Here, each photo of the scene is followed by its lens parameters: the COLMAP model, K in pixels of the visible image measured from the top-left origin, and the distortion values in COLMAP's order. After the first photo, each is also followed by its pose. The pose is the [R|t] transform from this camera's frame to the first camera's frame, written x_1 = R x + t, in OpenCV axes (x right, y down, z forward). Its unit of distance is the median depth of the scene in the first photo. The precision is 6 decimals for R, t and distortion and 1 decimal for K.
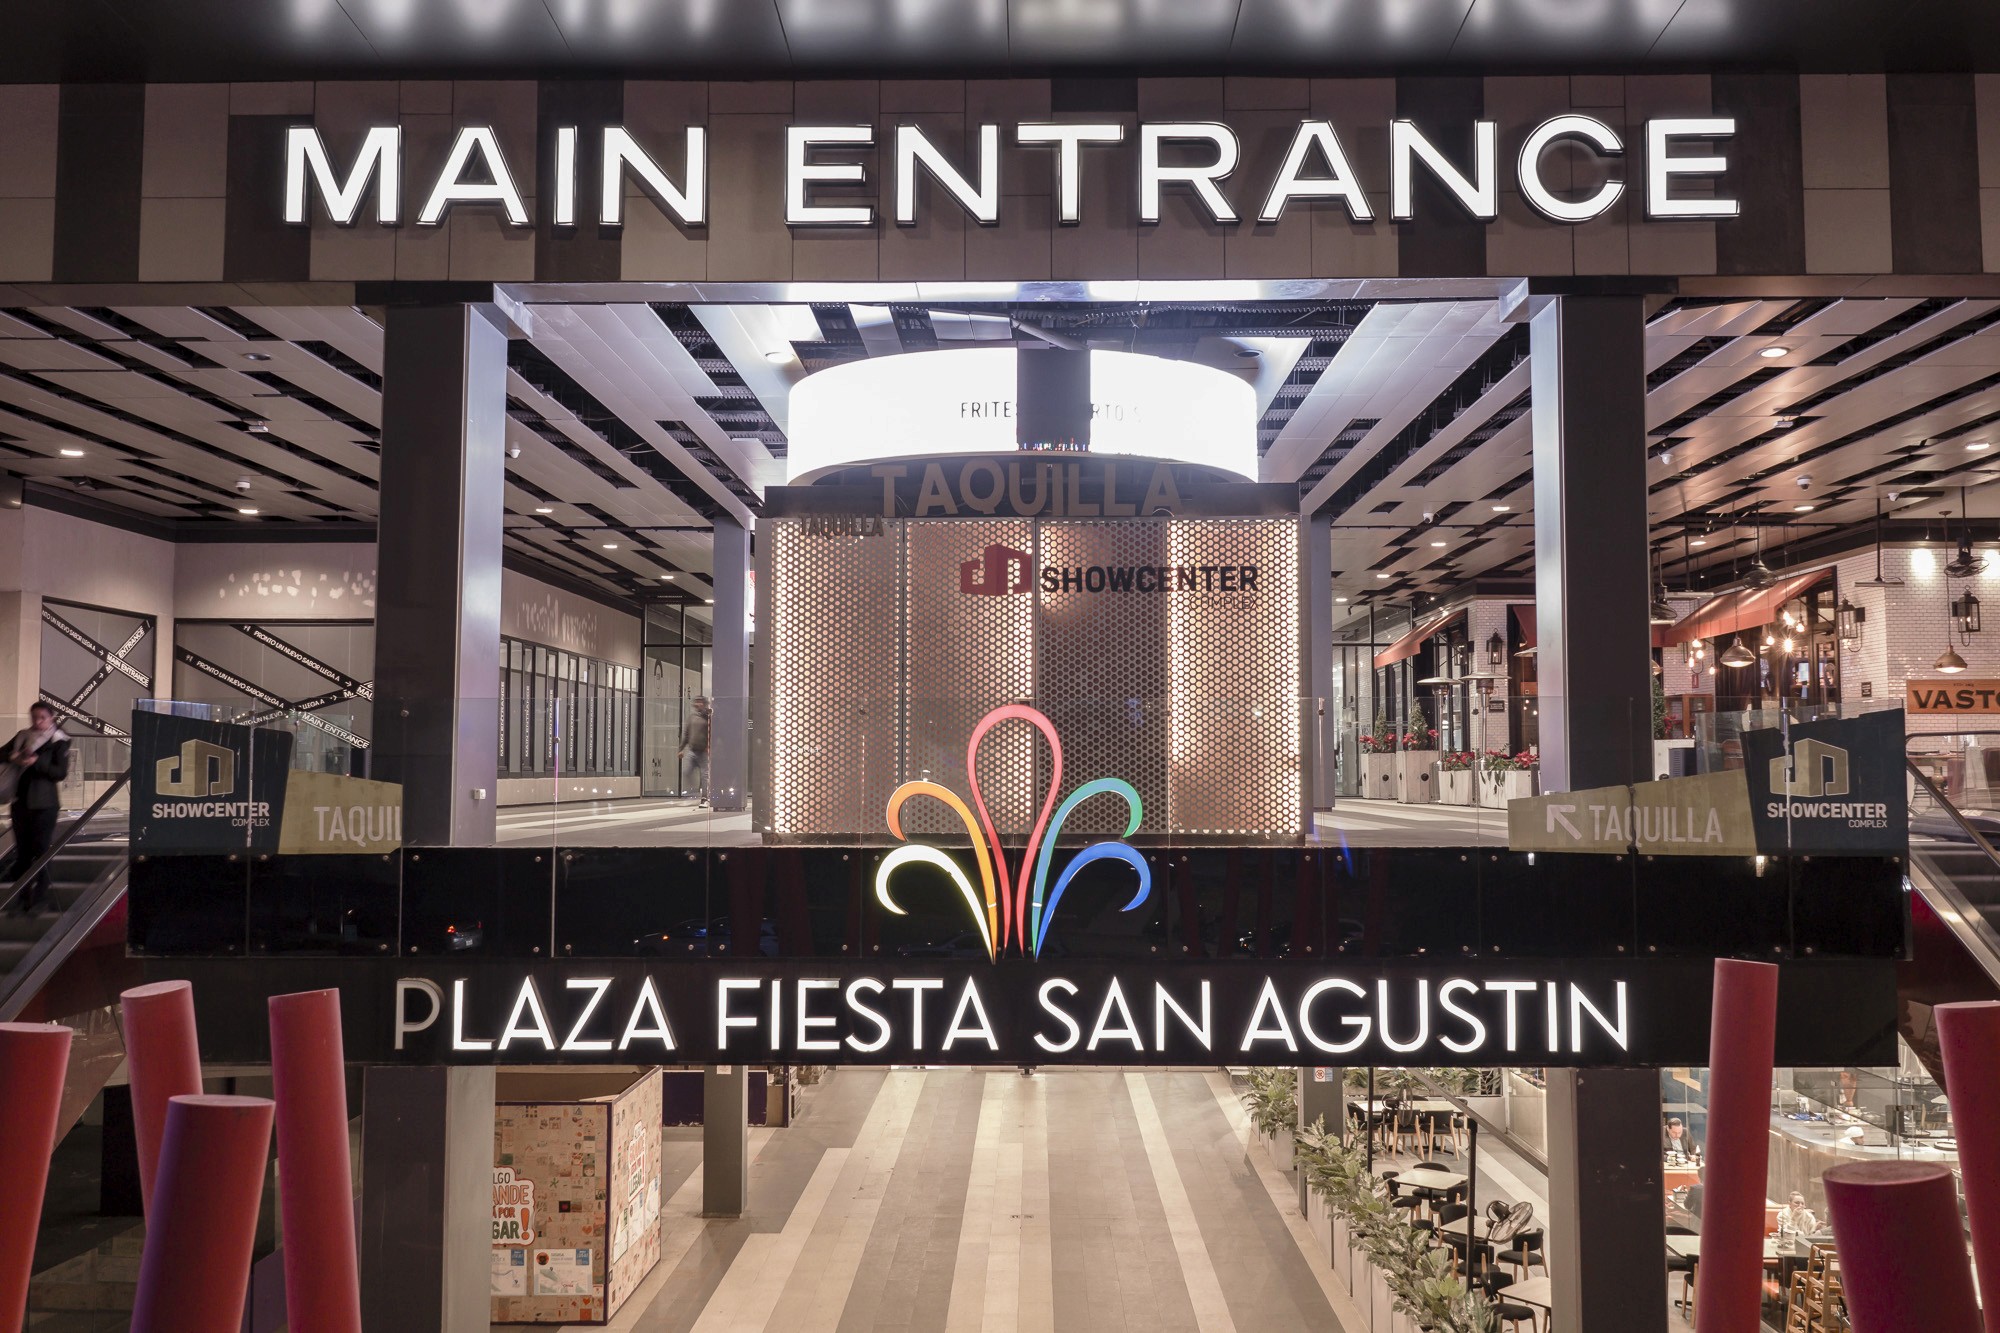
lens RADIAL K [[1639.2, 0, 992.4], [0, 1639.2, 668.8], [0, 0, 1]] dist [0.023965, -0.026171]
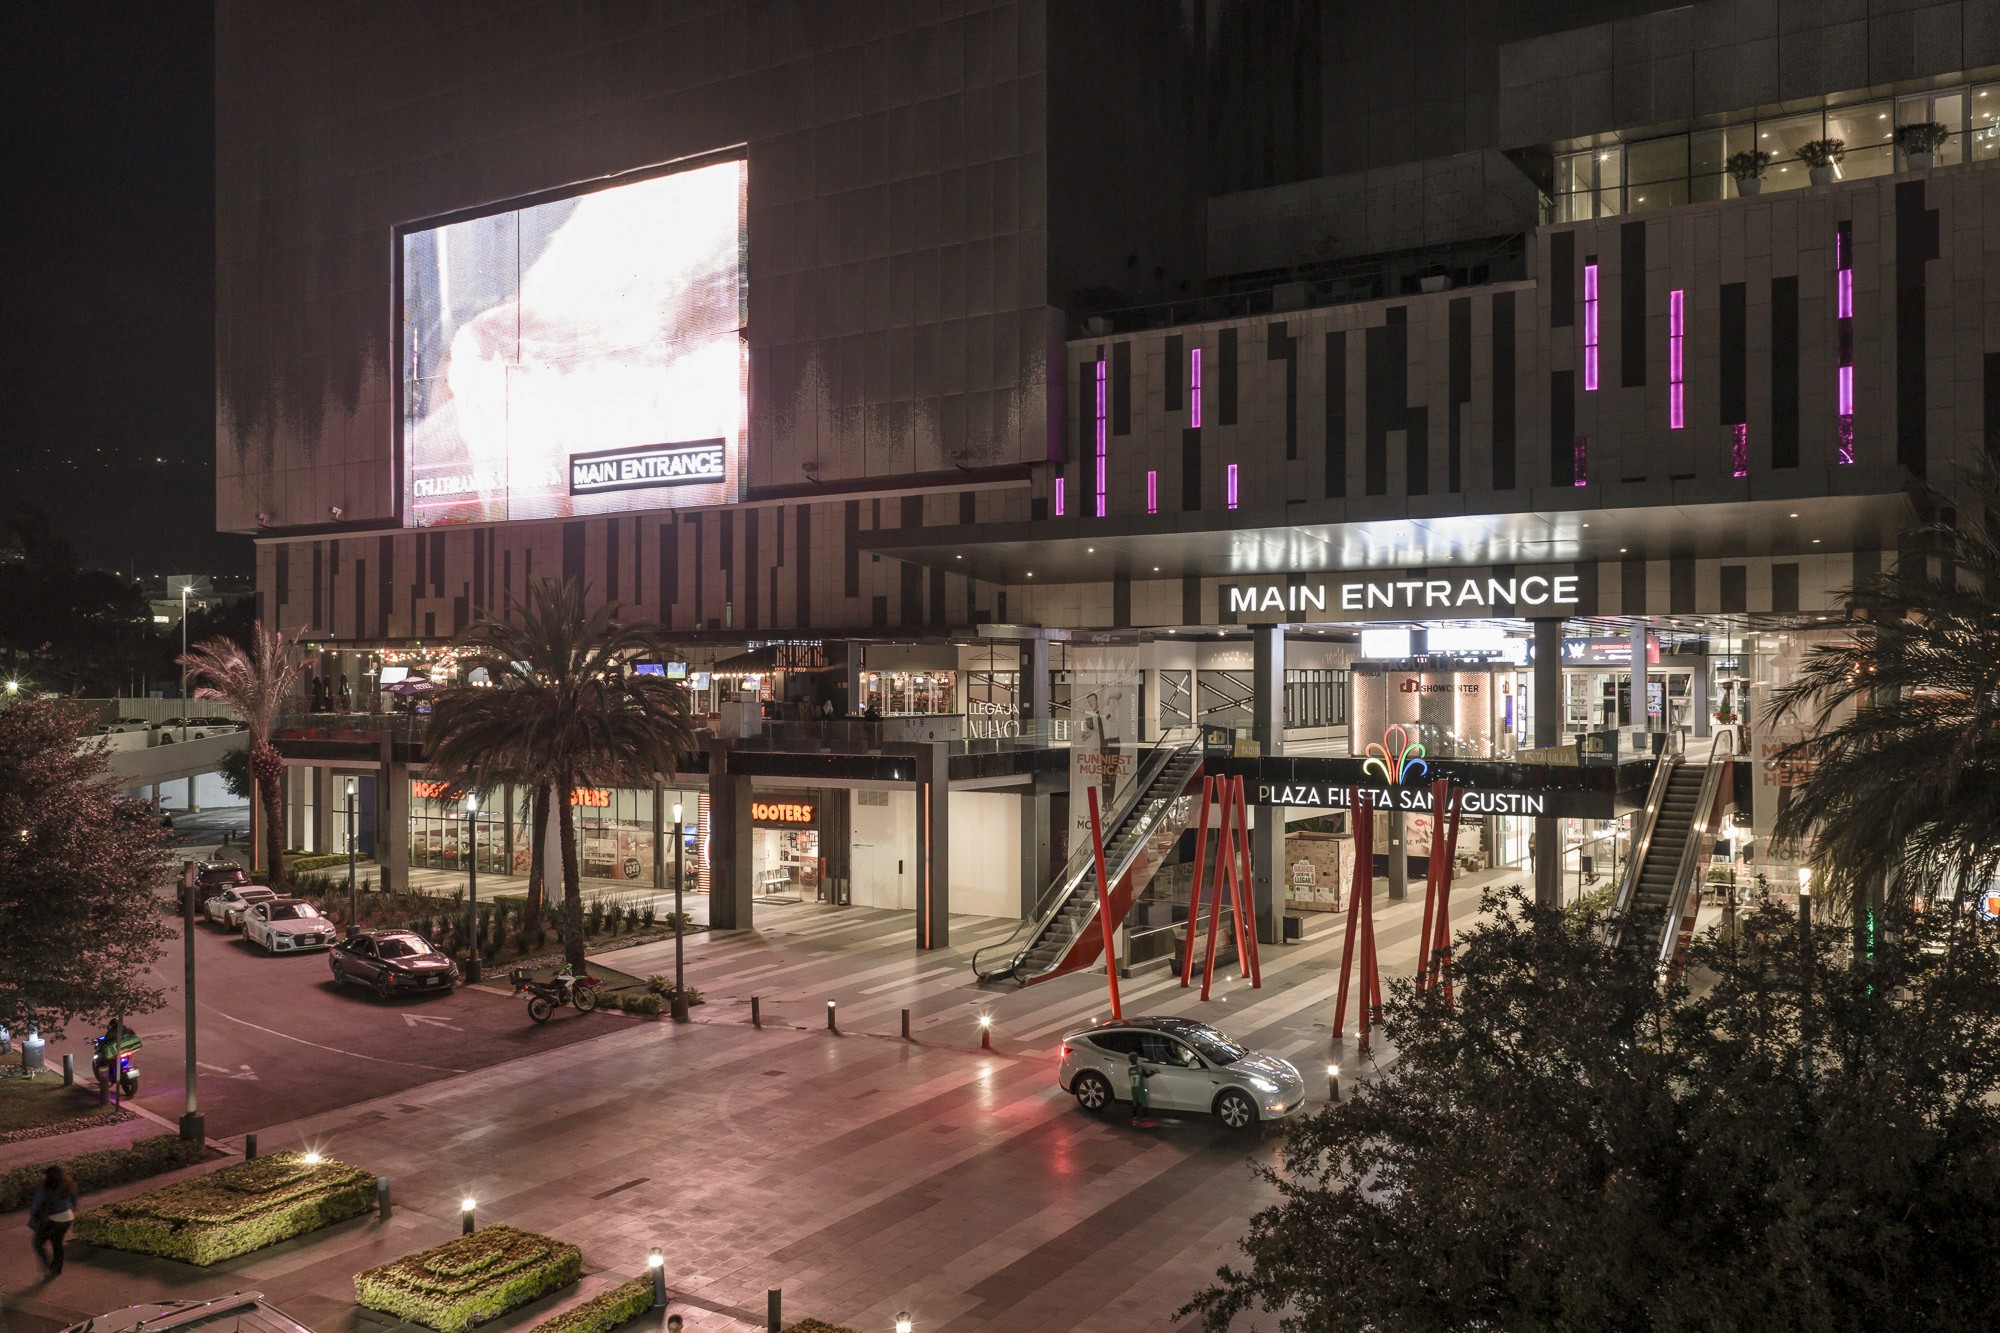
lens RADIAL K [[1639.2, 0, 1004.9], [0, 1639.2, 676.1], [0, 0, 1]] dist [0.023965, -0.026171]
pose [[0.854196, -0.003040, -0.519942, 1.303540], [0.035472, 0.997994, 0.052441, -0.349498], [0.518740, -0.063239, 0.852590, -2.997378]]
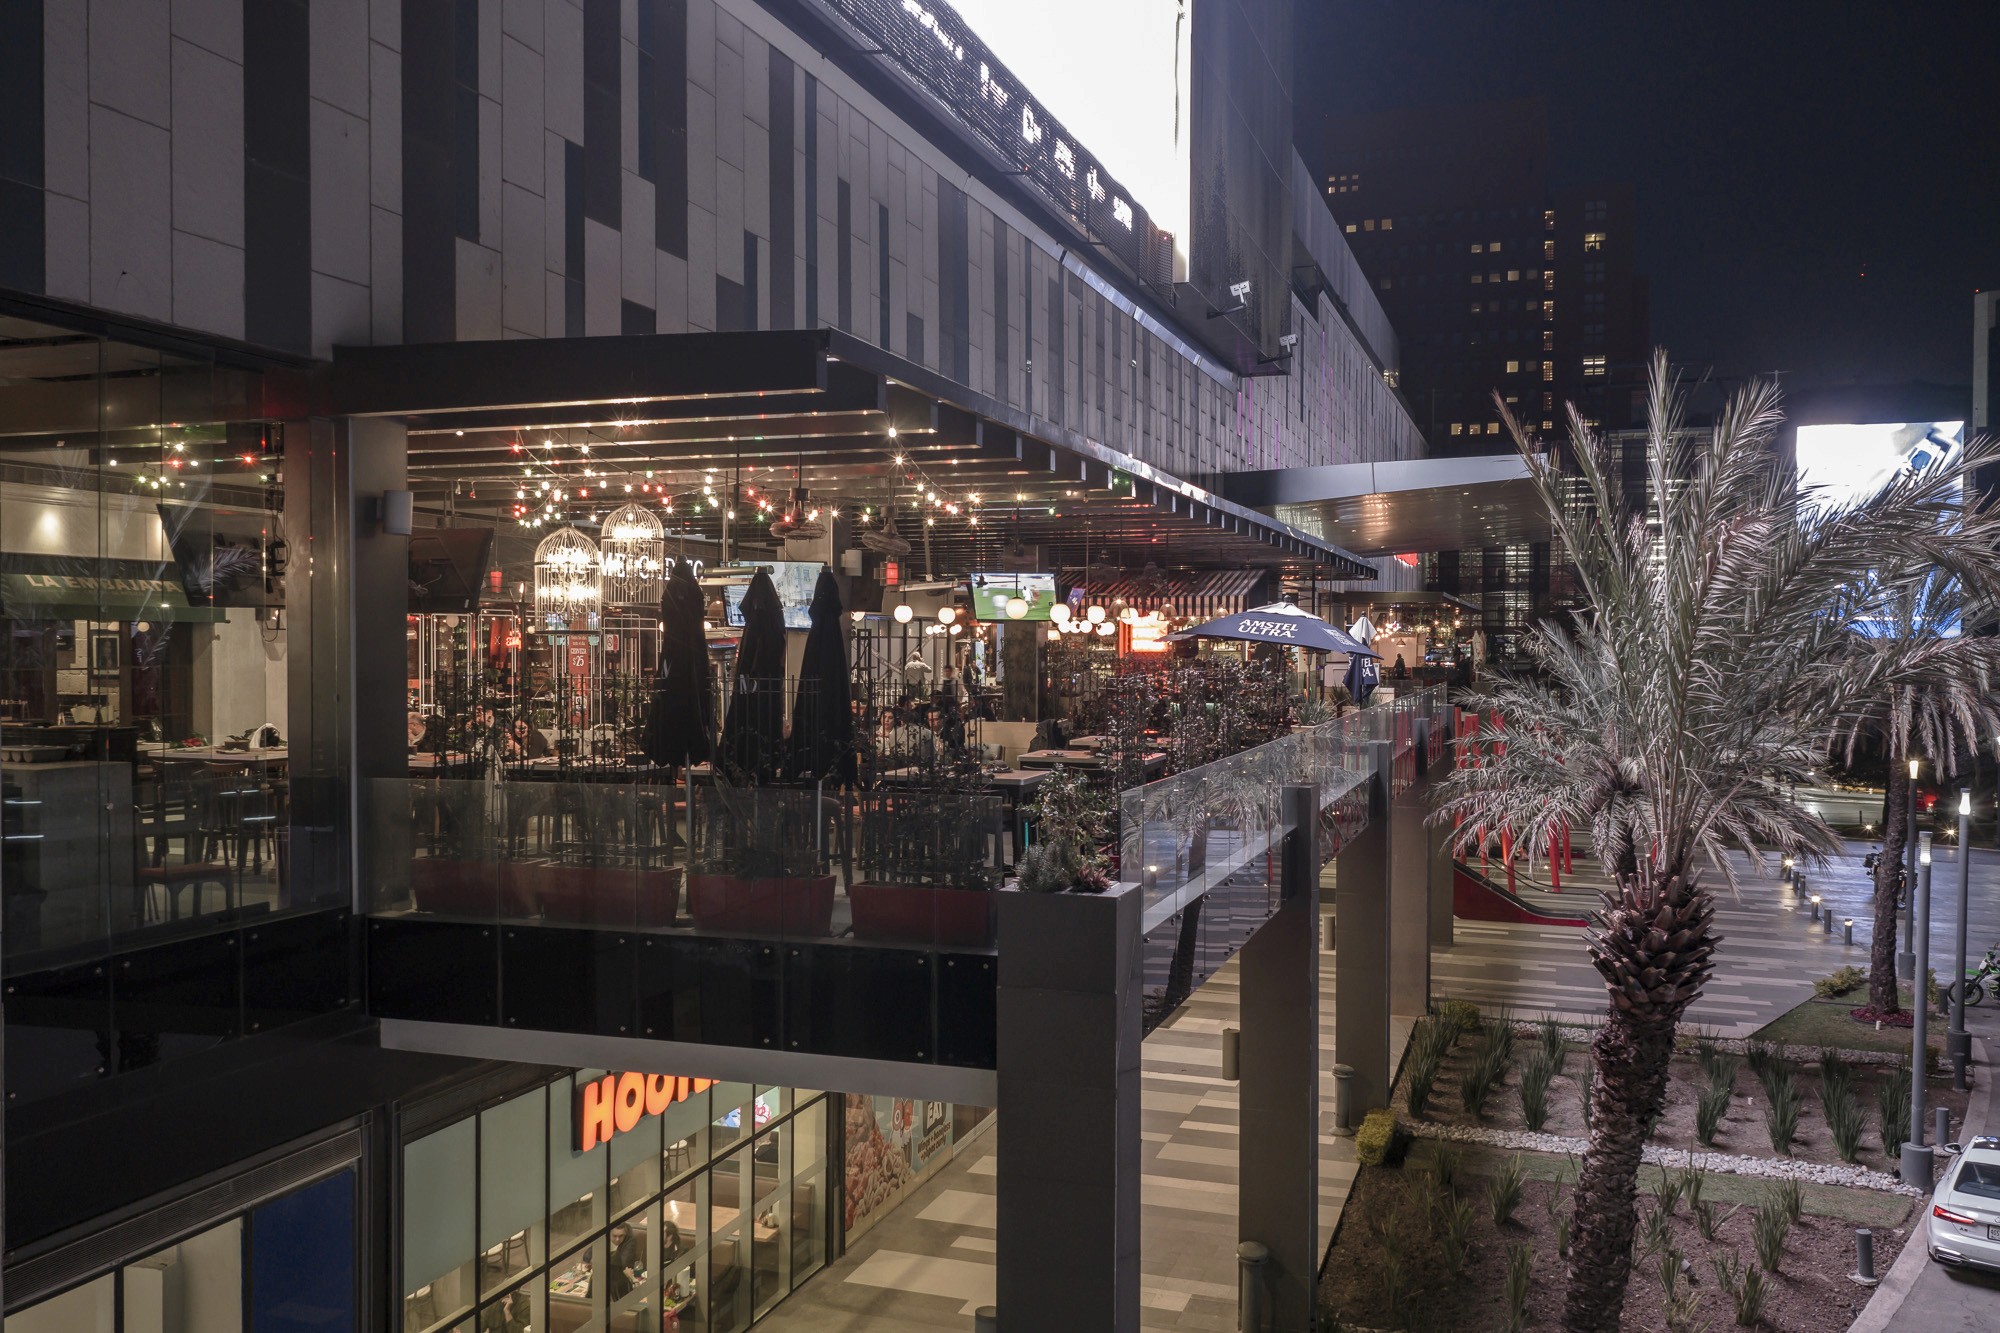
lens RADIAL K [[1639.2, 0, 999.2], [0, 1639.2, 663.3], [0, 0, 1]] dist [0.023965, -0.026171]
pose [[0.311566, -0.014578, 0.950113, -4.859040], [-0.061101, 0.997506, 0.035341, -0.107471], [-0.948258, -0.069064, 0.309898, 0.344769]]
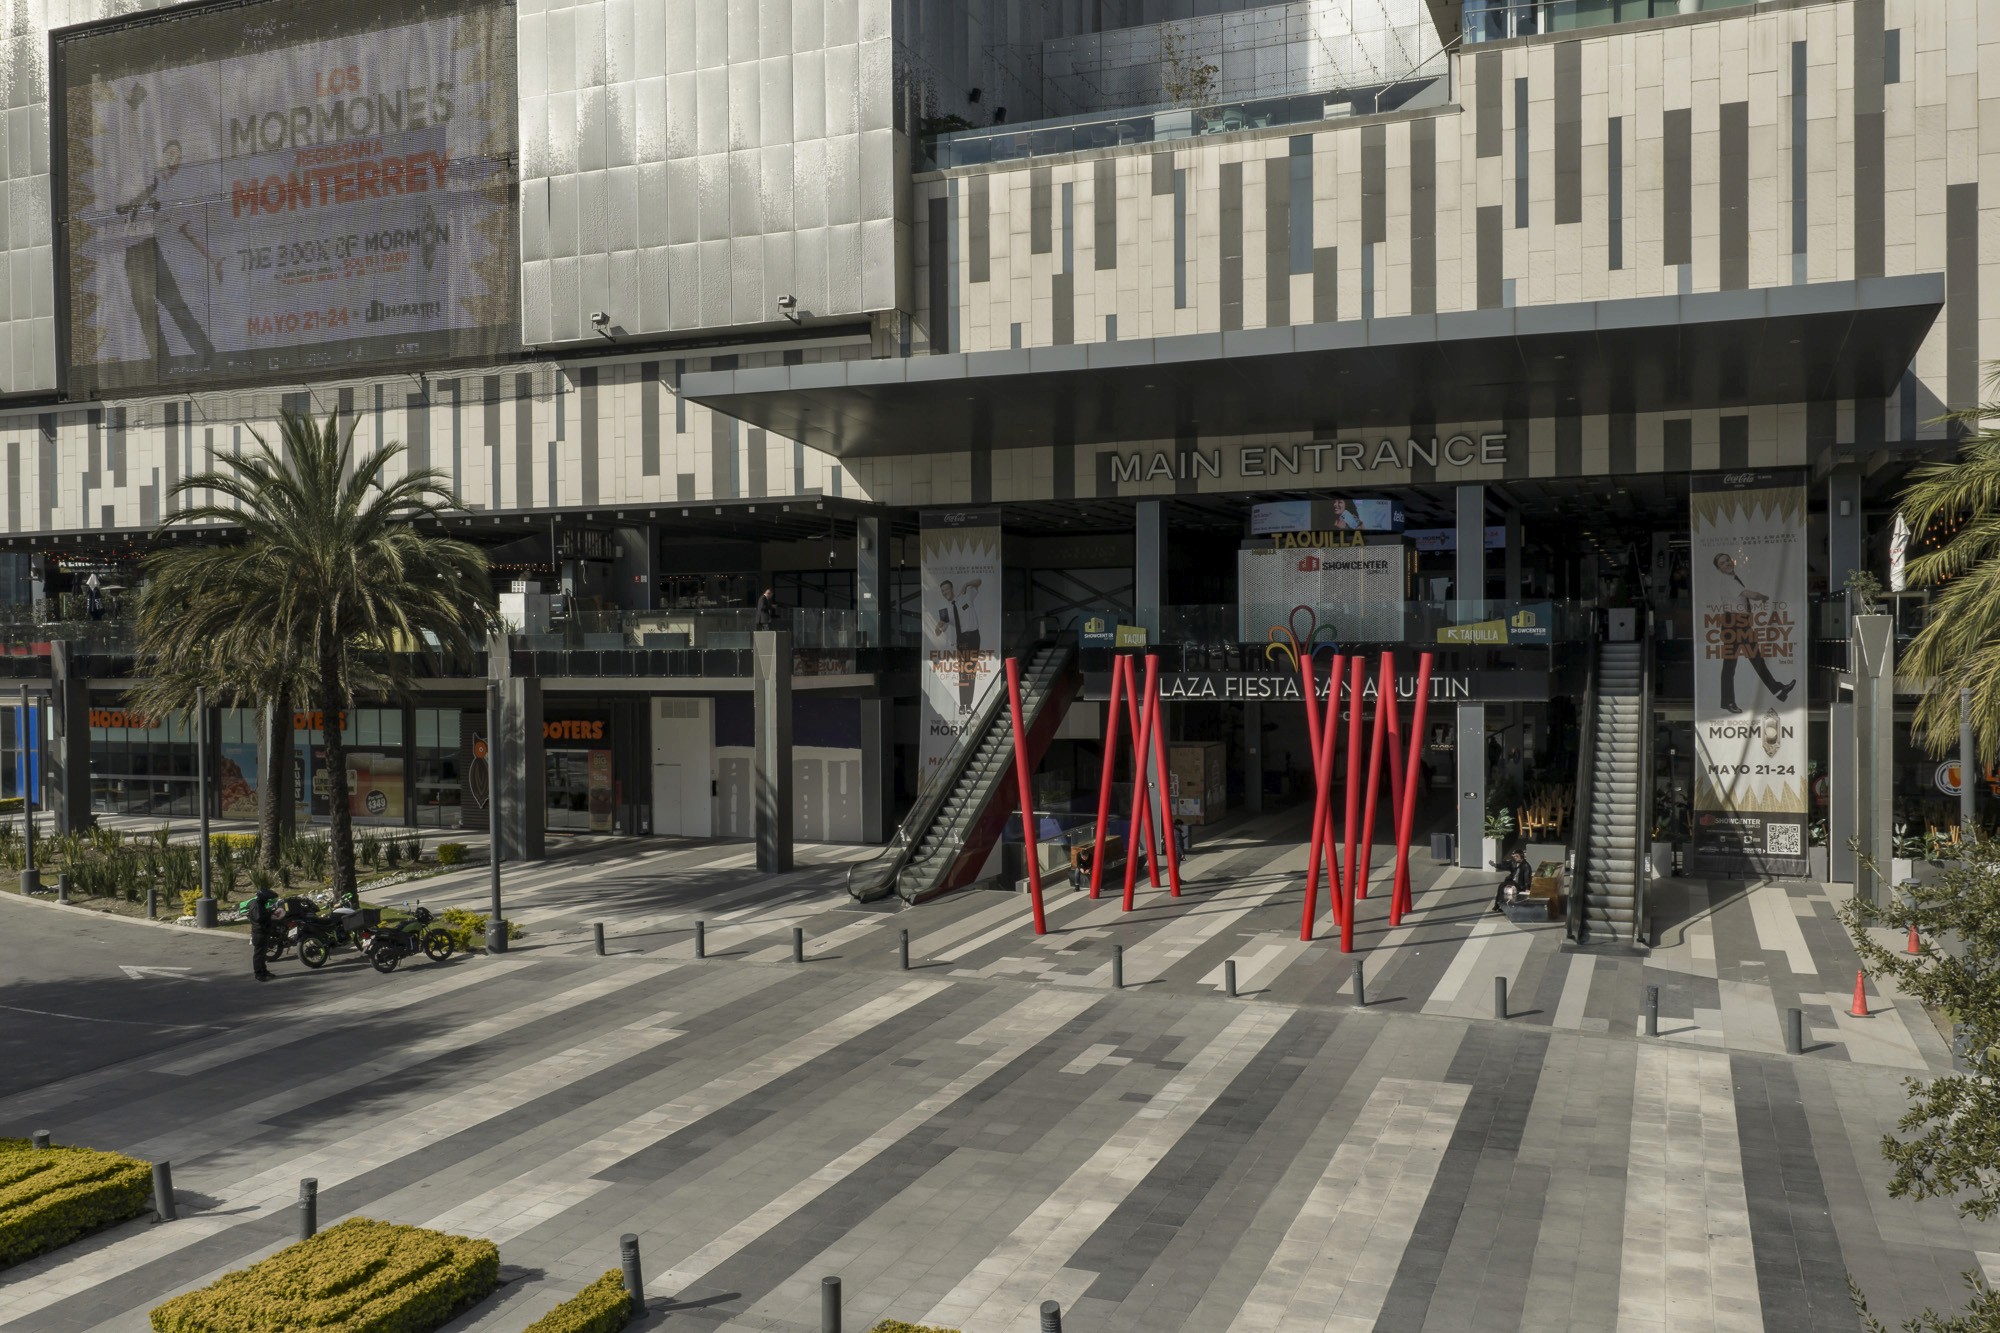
lens RADIAL K [[1639.2, 0, 1003.8], [0, 1639.2, 680.9], [0, 0, 1]] dist [0.023965, -0.026171]
pose [[0.934574, -0.000496, -0.355770, 0.691866], [0.031256, 0.996247, 0.080717, -0.126856], [0.354394, -0.086556, 0.931081, -2.677490]]
